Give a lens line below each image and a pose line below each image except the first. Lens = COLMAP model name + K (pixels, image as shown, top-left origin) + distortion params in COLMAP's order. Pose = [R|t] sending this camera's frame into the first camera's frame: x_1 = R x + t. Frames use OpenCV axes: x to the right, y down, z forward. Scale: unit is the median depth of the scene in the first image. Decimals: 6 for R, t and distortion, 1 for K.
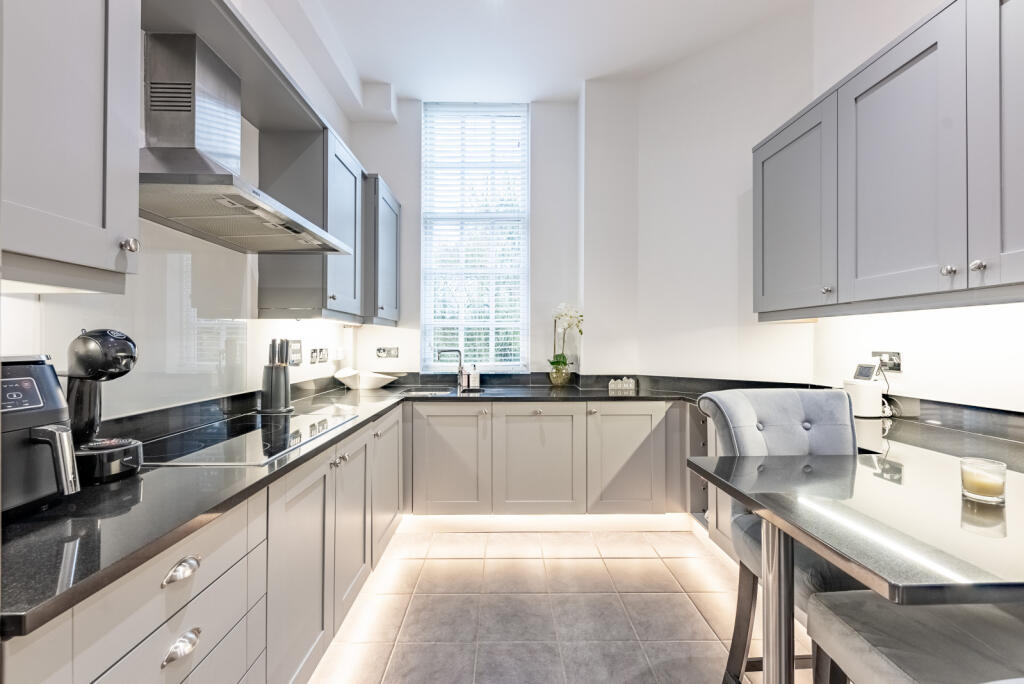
lens RADIAL K [[422.9, 0, 511.0], [0, 422.9, 340.3], [0, 0, 1]] dist [0.004413, -0.000790]
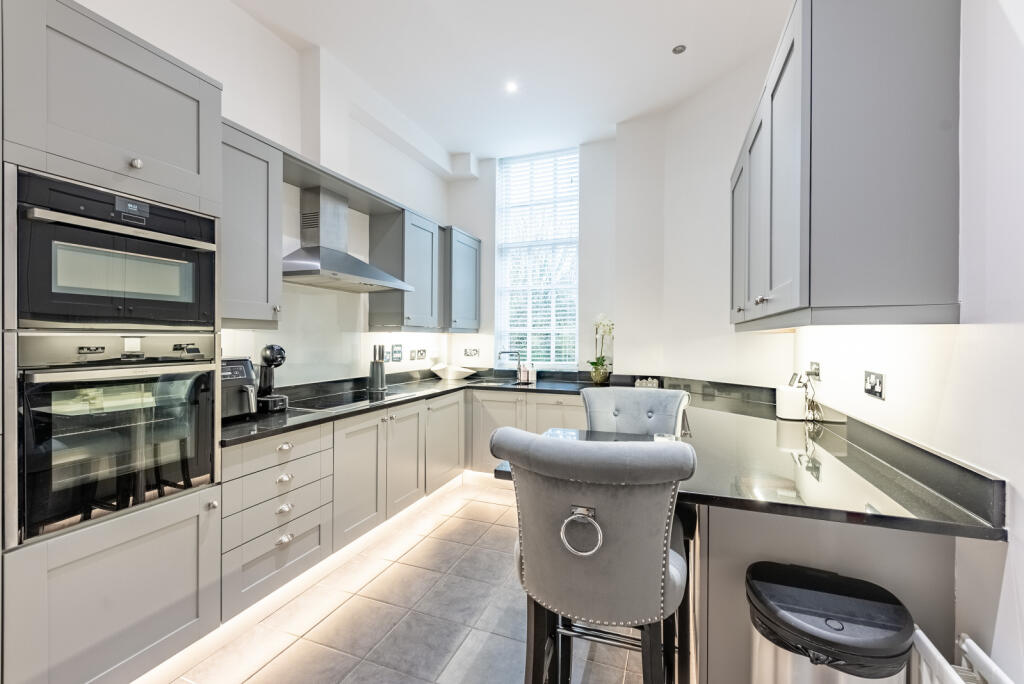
lens RADIAL K [[422.9, 0, 514.5], [0, 422.9, 340.4], [0, 0, 1]] dist [0.004413, -0.000790]
pose [[0.927408, 0.004855, -0.374019, 0.462255], [-0.001176, 0.999949, 0.010064, -0.032164], [0.374048, -0.008893, 0.927367, -0.258386]]
